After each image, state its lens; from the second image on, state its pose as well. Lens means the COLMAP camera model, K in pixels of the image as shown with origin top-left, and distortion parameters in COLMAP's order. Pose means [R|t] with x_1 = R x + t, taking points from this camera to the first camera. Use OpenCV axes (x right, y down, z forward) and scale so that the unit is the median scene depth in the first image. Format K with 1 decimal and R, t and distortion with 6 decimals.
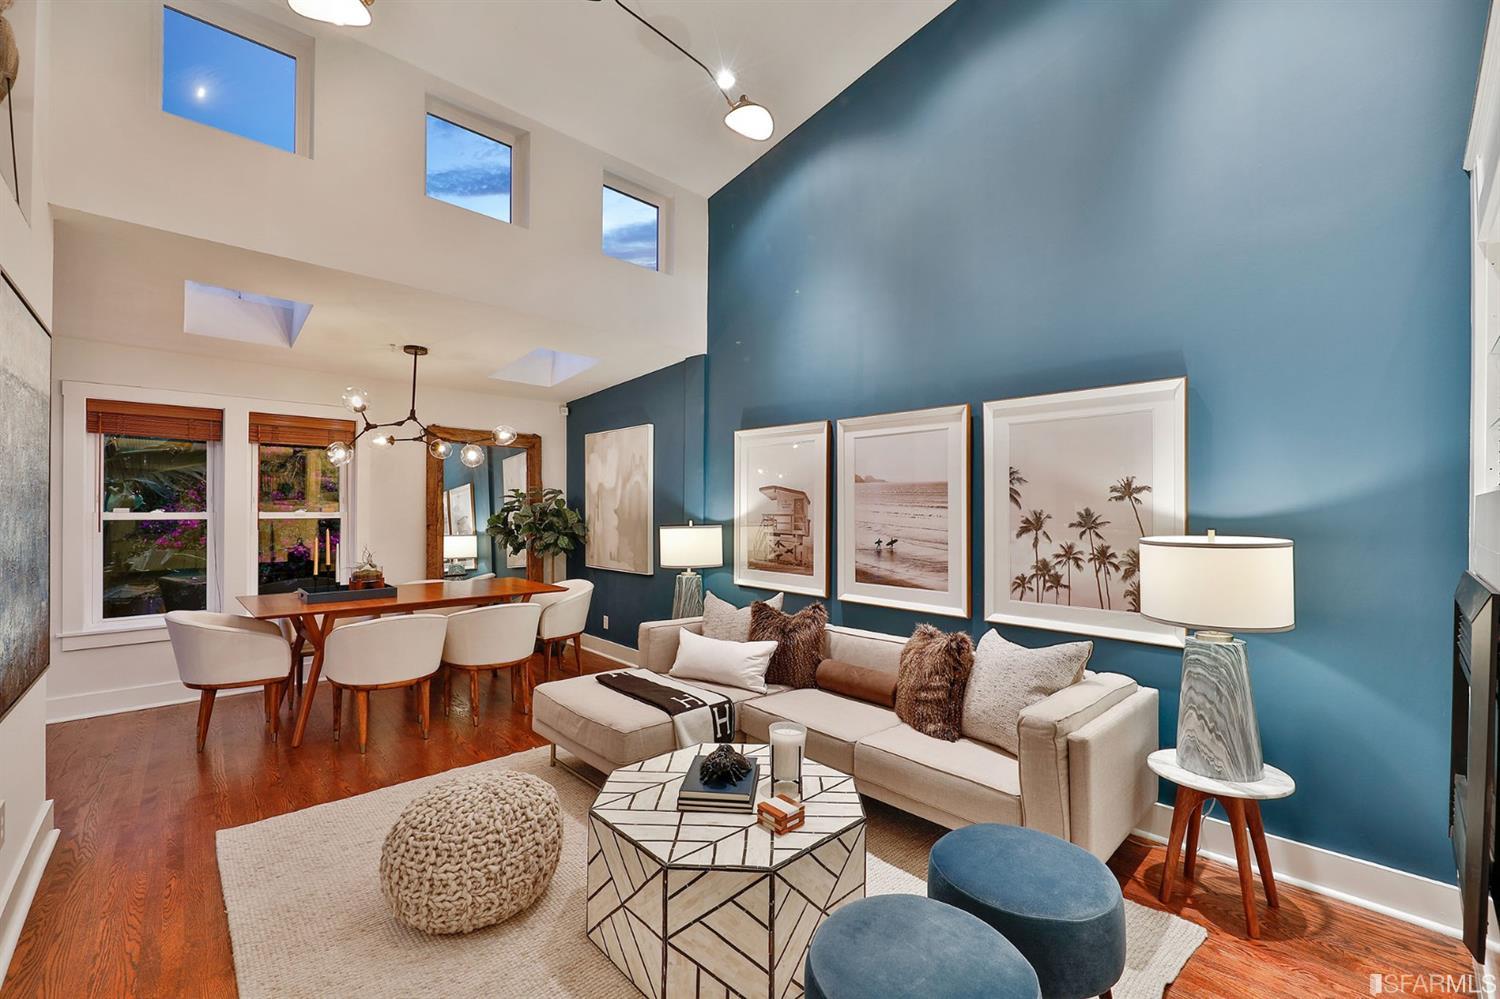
lens RADIAL K [[630.2, 0, 744.8], [0, 630.2, 508.9], [0, 0, 1]] dist [-0.002777, -0.000393]
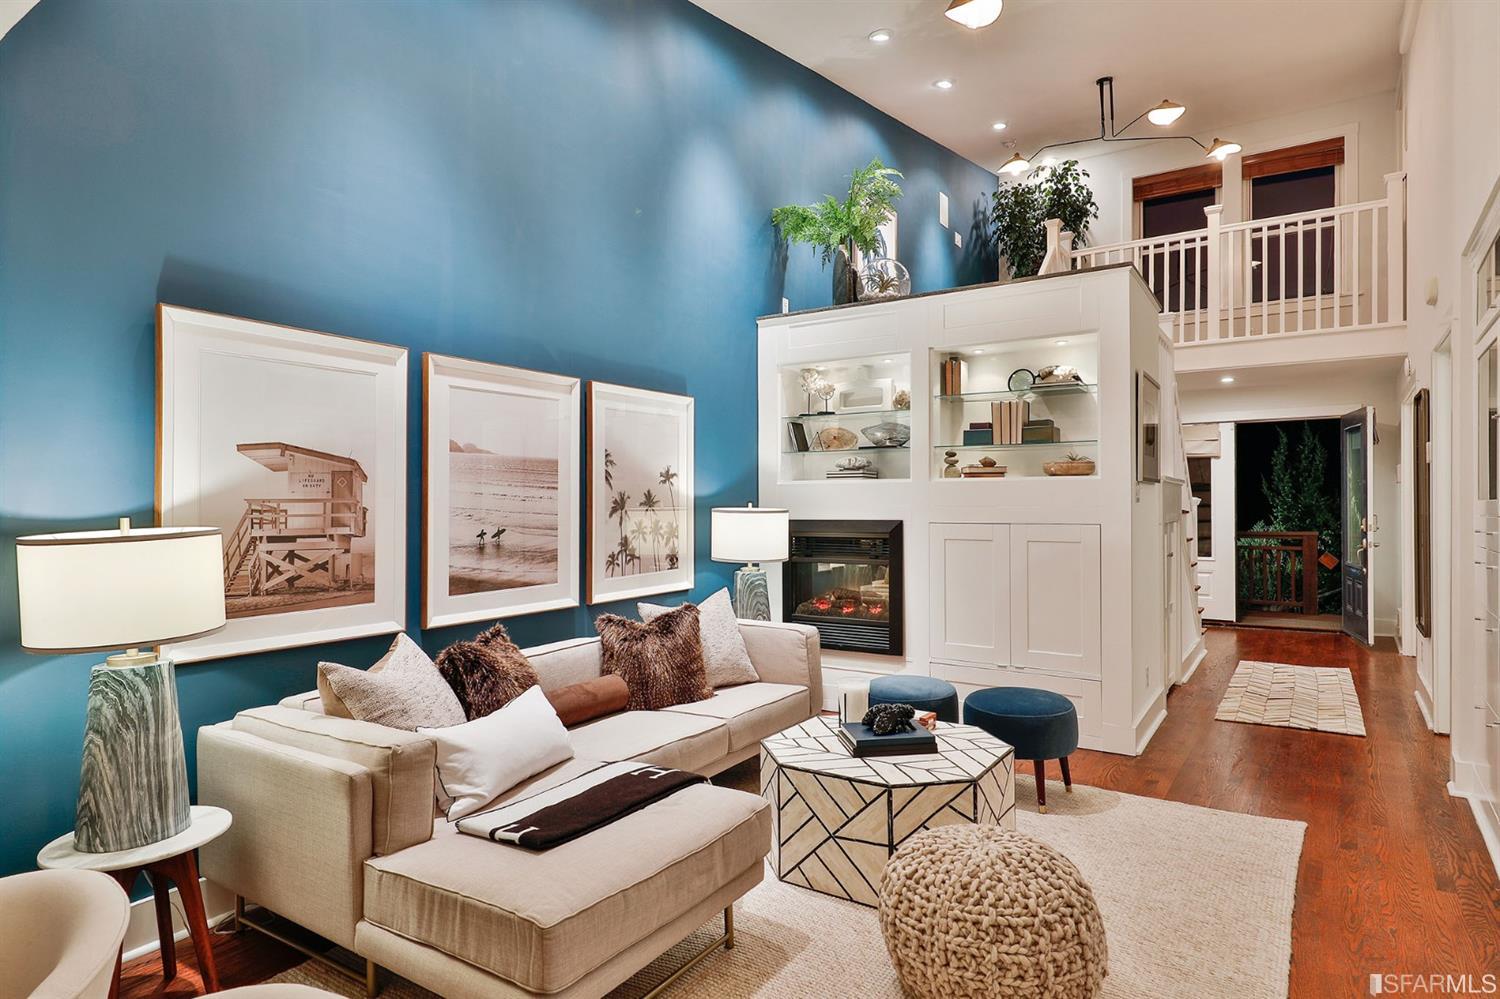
lens RADIAL K [[847.1, 0, 751.1], [0, 847.1, 496.8], [0, 0, 1]] dist [0.005393, -0.000295]
pose [[-0.238166, -0.002729, 0.971221, -1.128751], [0.002515, 0.999991, 0.003427, 0.007866], [-0.971221, 0.003258, -0.238157, 1.264713]]
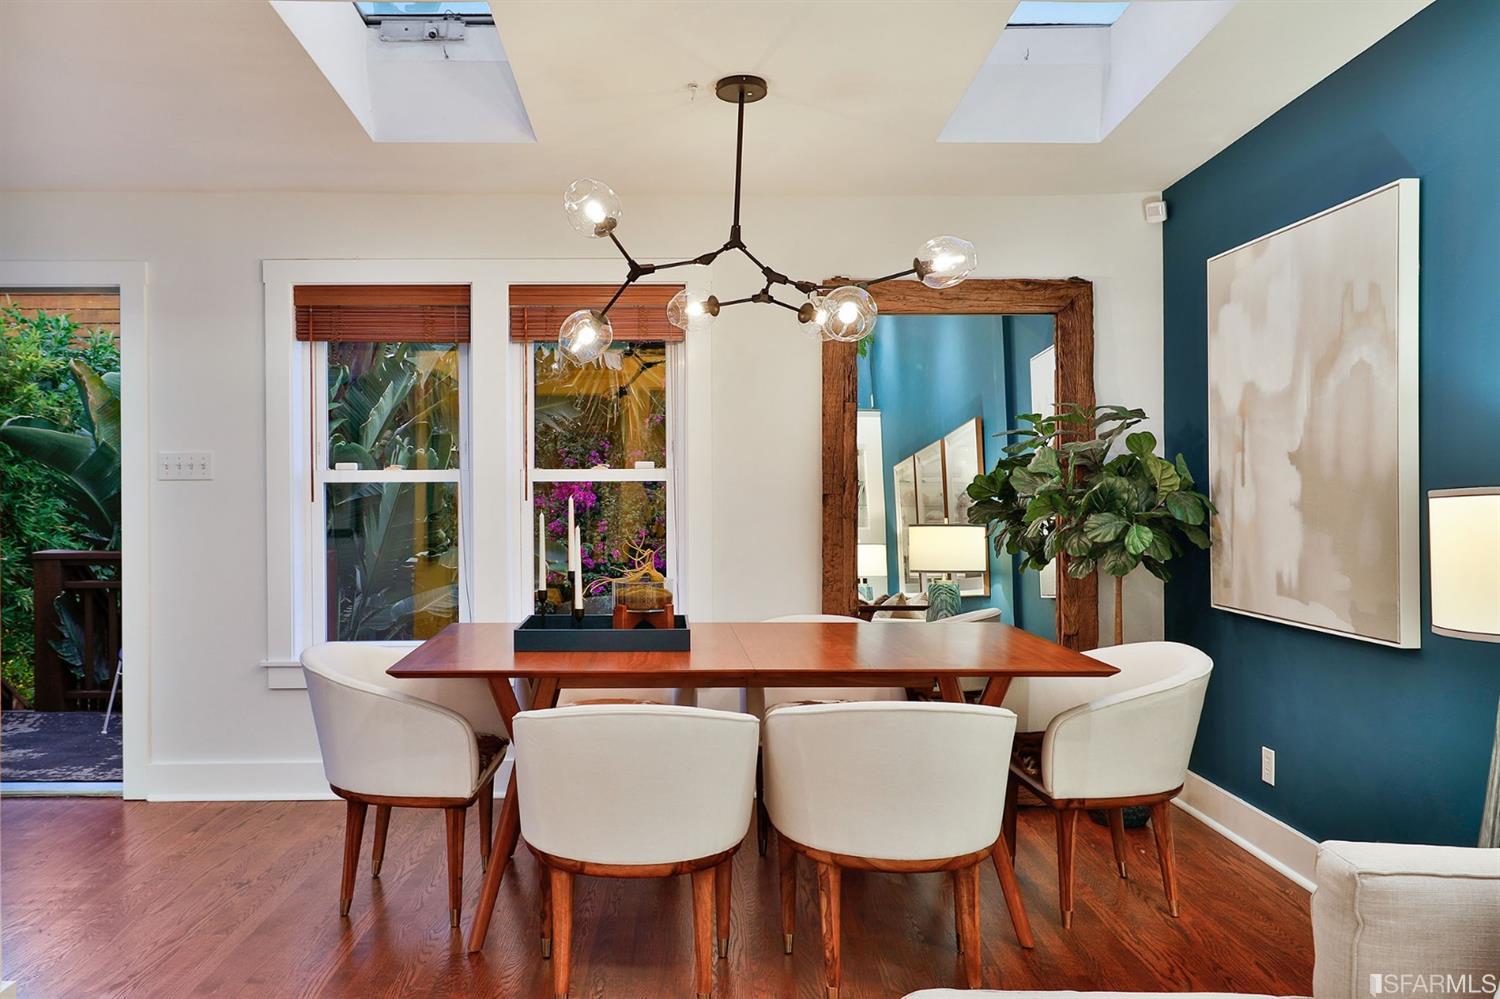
lens RADIAL K [[979.3, 0, 745.5], [0, 979.3, 506.9], [0, 0, 1]] dist [-0.001488, -0.000323]
pose [[0.697893, -0.003514, -0.716194, -0.026327], [0.008542, 0.999958, 0.003418, 0.026325], [0.716151, -0.008503, 0.697893, 0.388897]]
